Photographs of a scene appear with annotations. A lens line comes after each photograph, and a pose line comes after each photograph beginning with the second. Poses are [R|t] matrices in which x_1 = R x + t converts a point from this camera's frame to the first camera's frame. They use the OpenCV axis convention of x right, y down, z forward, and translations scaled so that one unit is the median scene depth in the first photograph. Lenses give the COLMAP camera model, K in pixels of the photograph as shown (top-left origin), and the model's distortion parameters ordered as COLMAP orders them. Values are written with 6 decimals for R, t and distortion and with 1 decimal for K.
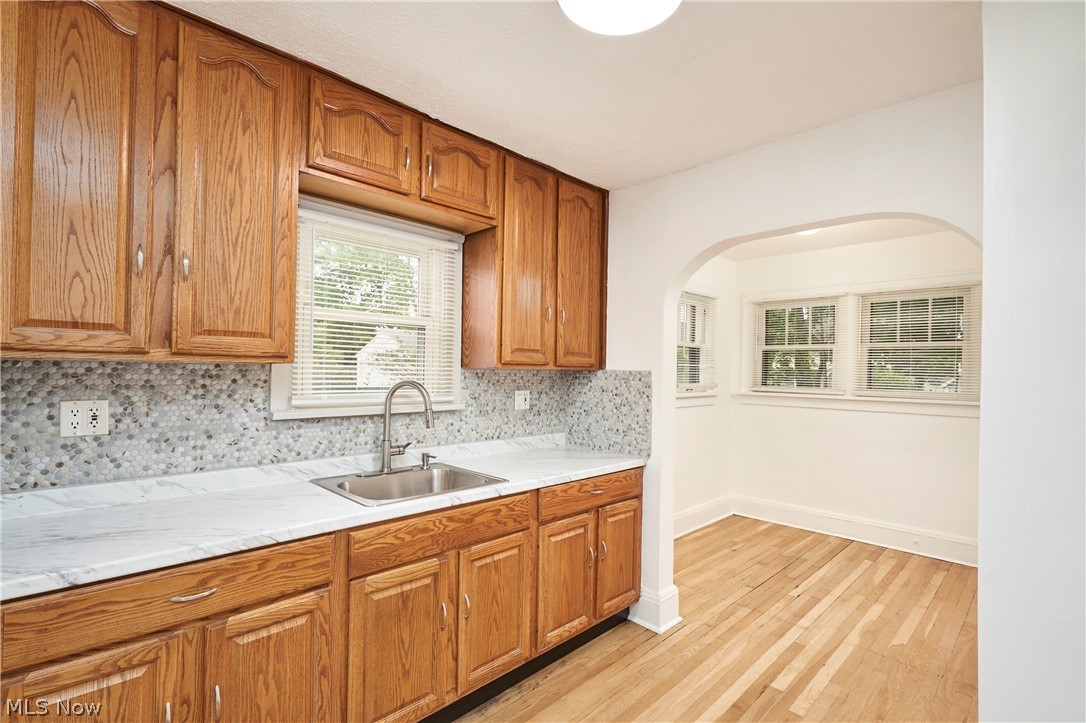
lens RADIAL K [[502.7, 0, 543.2], [0, 502.7, 365.2], [0, 0, 1]] dist [-0.002456, 0.001215]
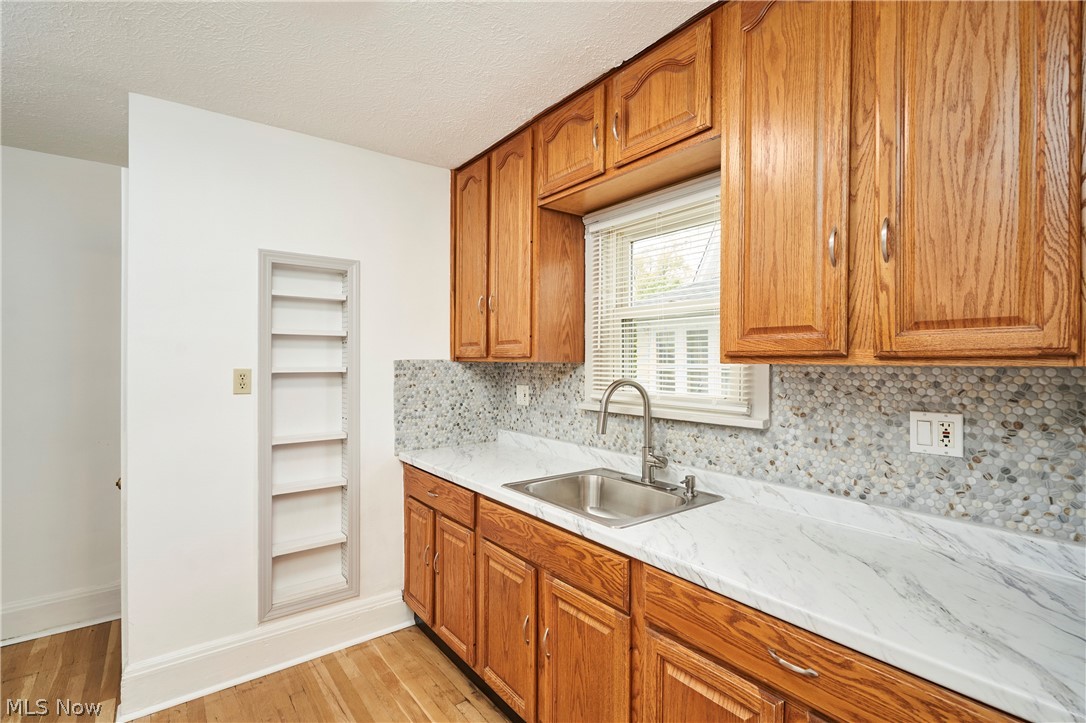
lens RADIAL K [[502.7, 0, 545.2], [0, 502.7, 365.2], [0, 0, 1]] dist [-0.002456, 0.001215]
pose [[-0.123396, -0.010094, -0.992306, 0.605838], [0.004057, 0.999935, -0.010676, 0.014724], [0.992349, -0.005343, -0.123347, 0.955344]]
